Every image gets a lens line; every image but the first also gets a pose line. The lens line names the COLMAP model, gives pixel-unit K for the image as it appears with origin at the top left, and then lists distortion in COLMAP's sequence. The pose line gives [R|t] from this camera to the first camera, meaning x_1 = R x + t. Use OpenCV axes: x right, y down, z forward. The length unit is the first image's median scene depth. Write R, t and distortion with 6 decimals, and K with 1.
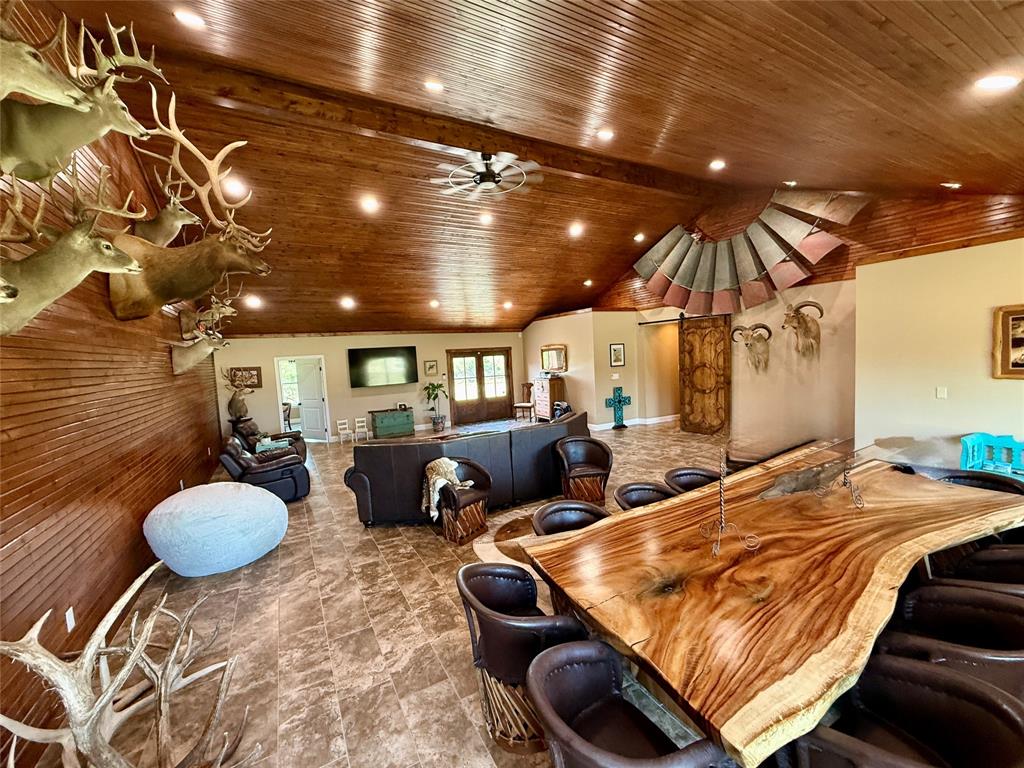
lens RADIAL K [[405.9, 0, 509.4], [0, 405.9, 384.4], [0, 0, 1]] dist [0.001837, -0.000674]
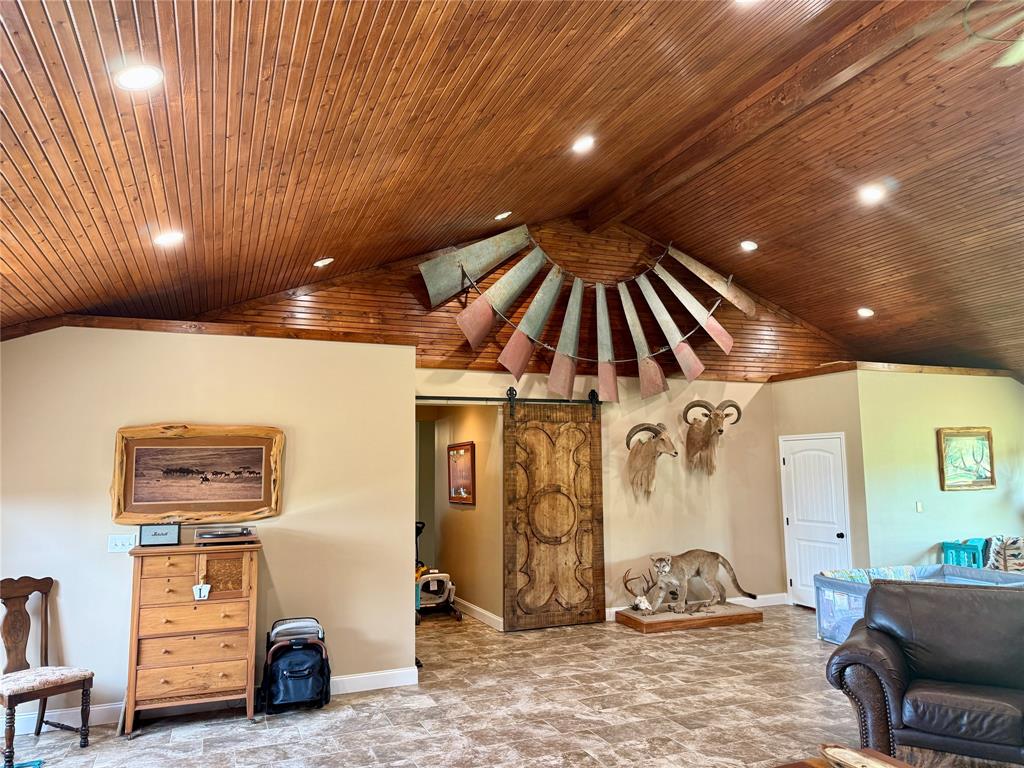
lens RADIAL K [[727.0, 0, 511.7], [0, 727.0, 380.6], [0, 0, 1]] dist [0.067825, 0.000146]
pose [[0.117815, 0.161643, 0.979791, -0.500321], [0.079853, 0.981926, -0.171597, -0.029198], [-0.989820, 0.098456, 0.102778, 0.951549]]
